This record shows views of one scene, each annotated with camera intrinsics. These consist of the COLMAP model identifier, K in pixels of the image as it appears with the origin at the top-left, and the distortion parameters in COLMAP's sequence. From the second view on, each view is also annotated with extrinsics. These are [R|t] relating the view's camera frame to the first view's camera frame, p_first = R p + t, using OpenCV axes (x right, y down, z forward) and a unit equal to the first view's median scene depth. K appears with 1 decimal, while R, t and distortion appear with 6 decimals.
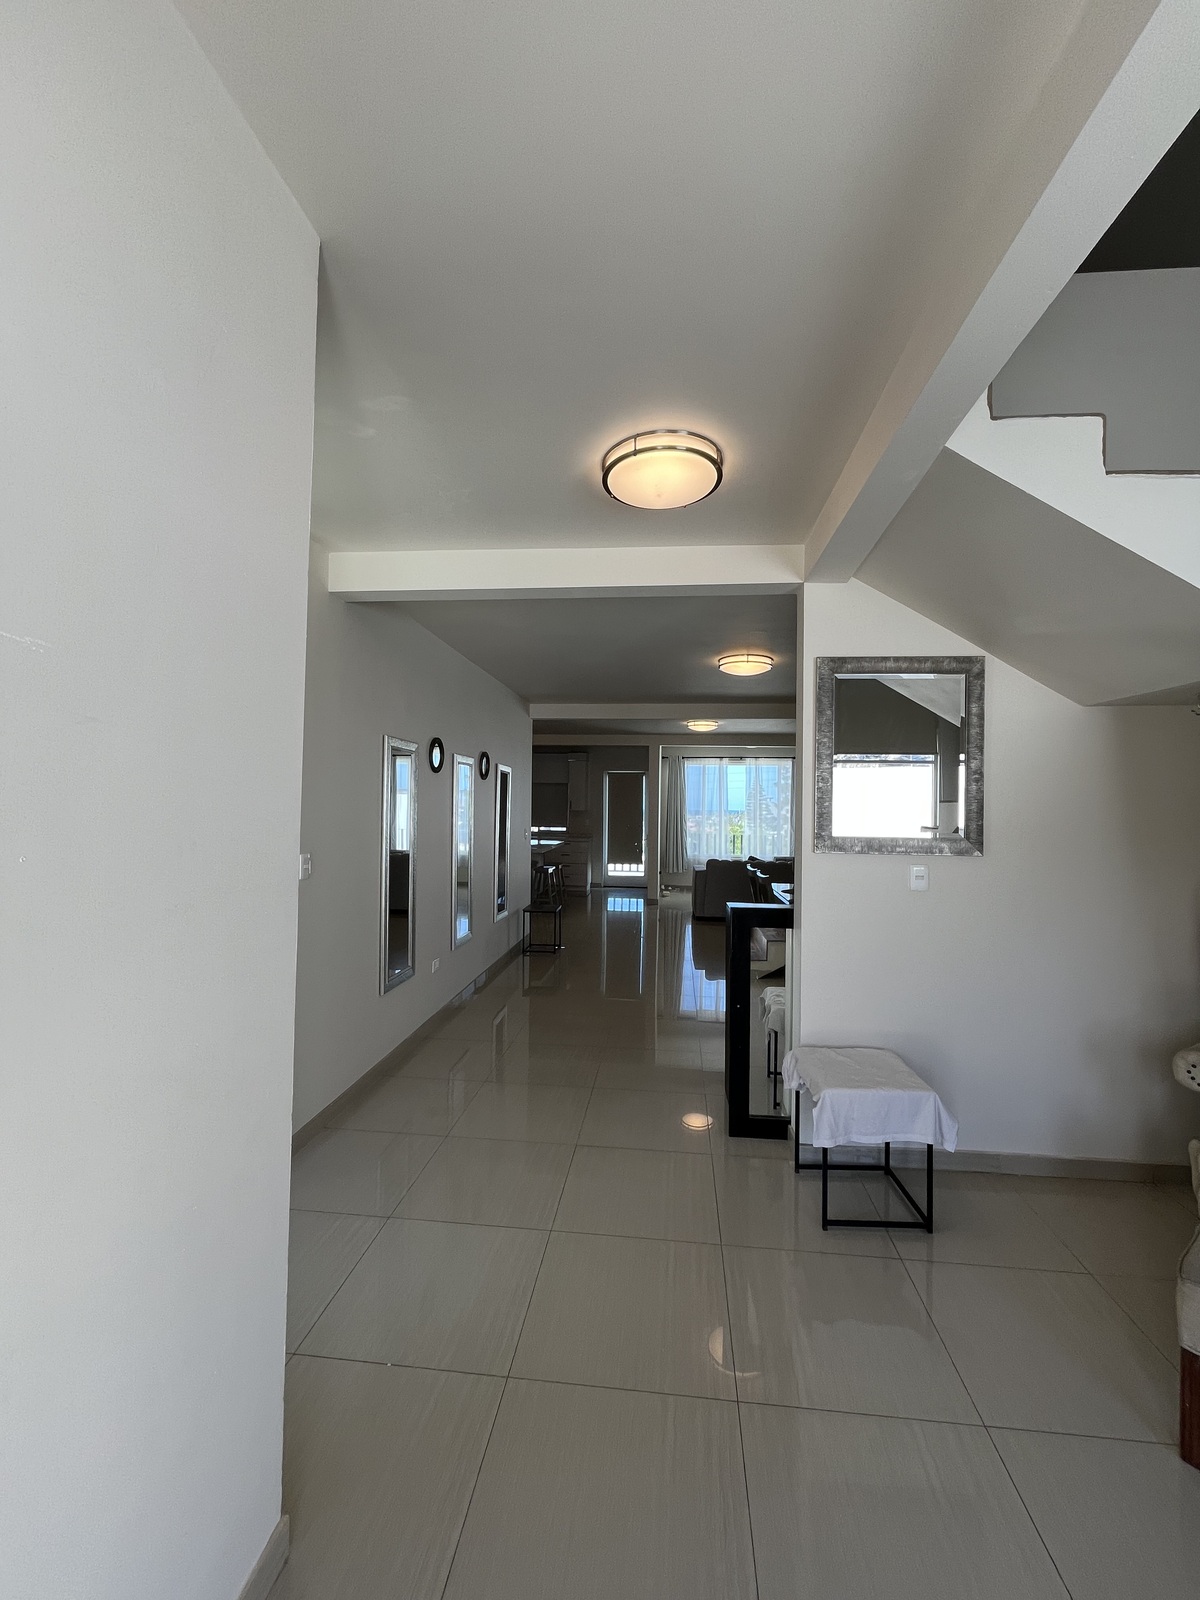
lens RADIAL K [[653.5, 0, 603.6], [0, 653.5, 800.1], [0, 0, 1]] dist [-0.001202, -0.000668]
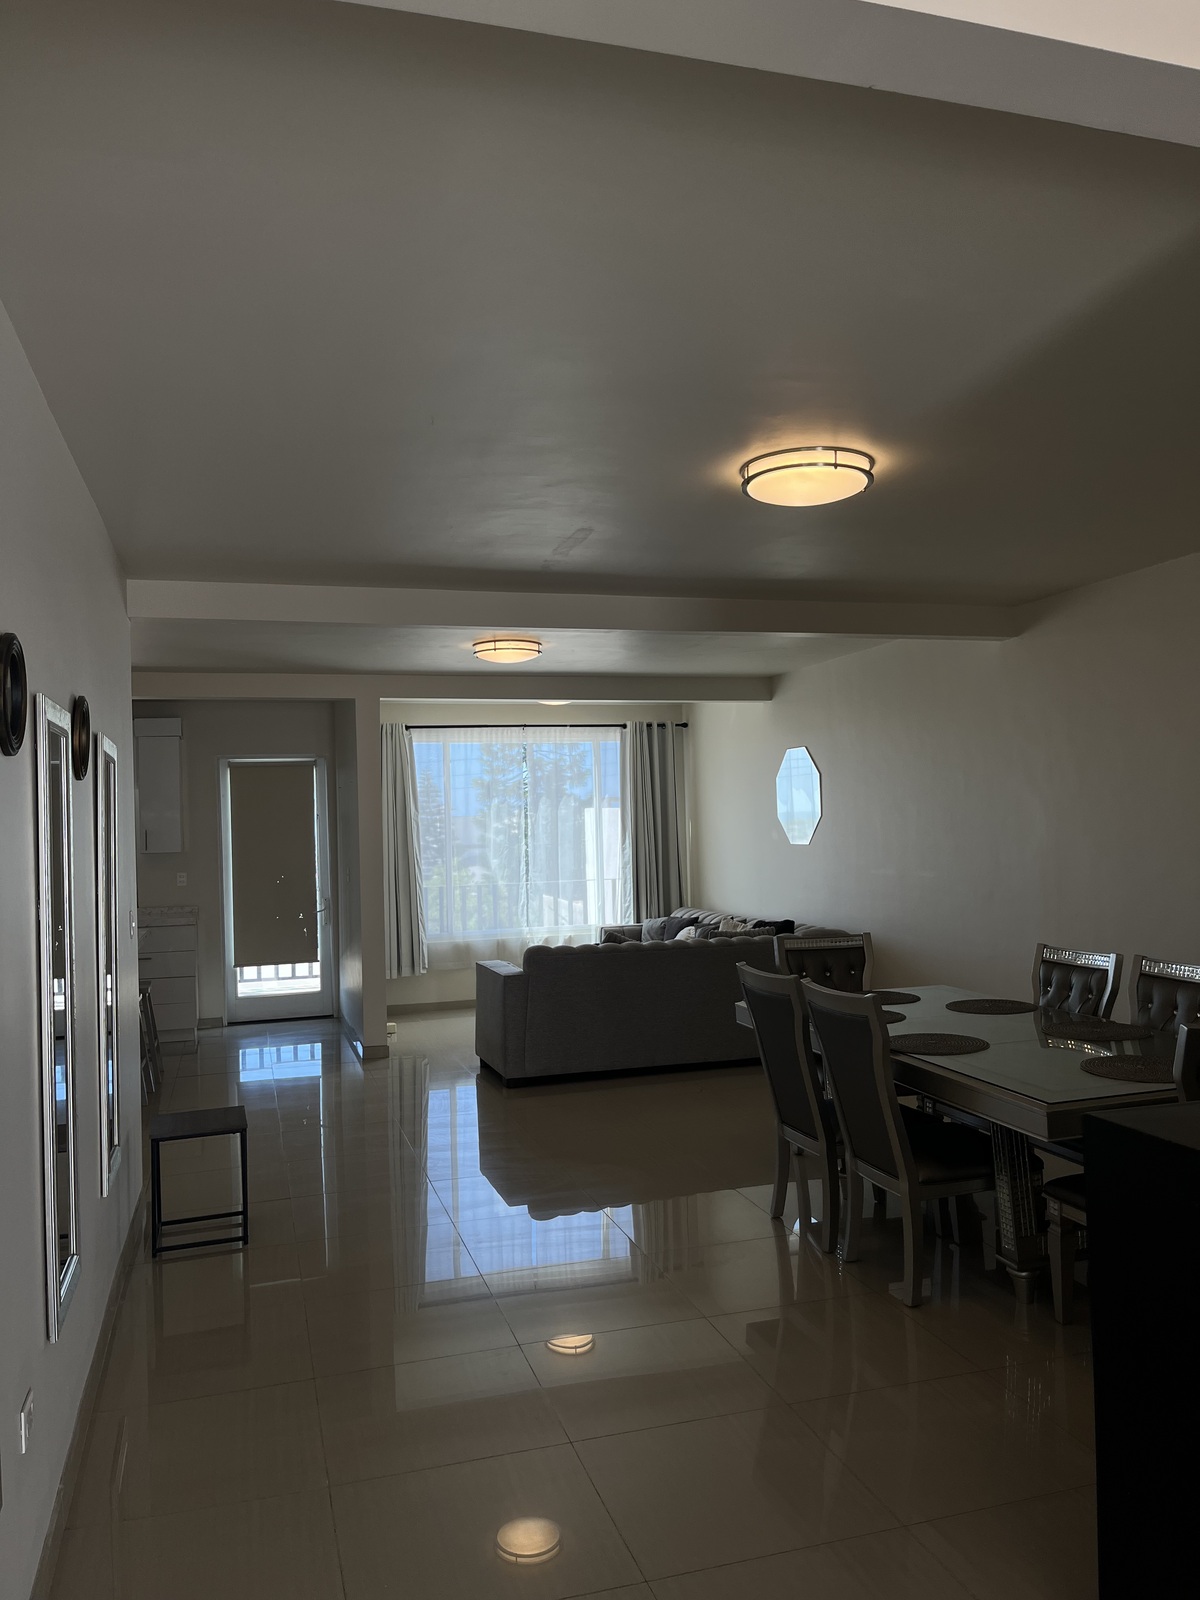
lens RADIAL K [[1218.2, 0, 599.6], [0, 1218.2, 796.3], [0, 0, 1]] dist [0.020646, -0.036623]
pose [[0.921406, -0.032944, 0.387202, -0.085423], [0.038994, 0.999209, -0.007777, -0.003732], [-0.386639, 0.022264, 0.921962, 0.151504]]
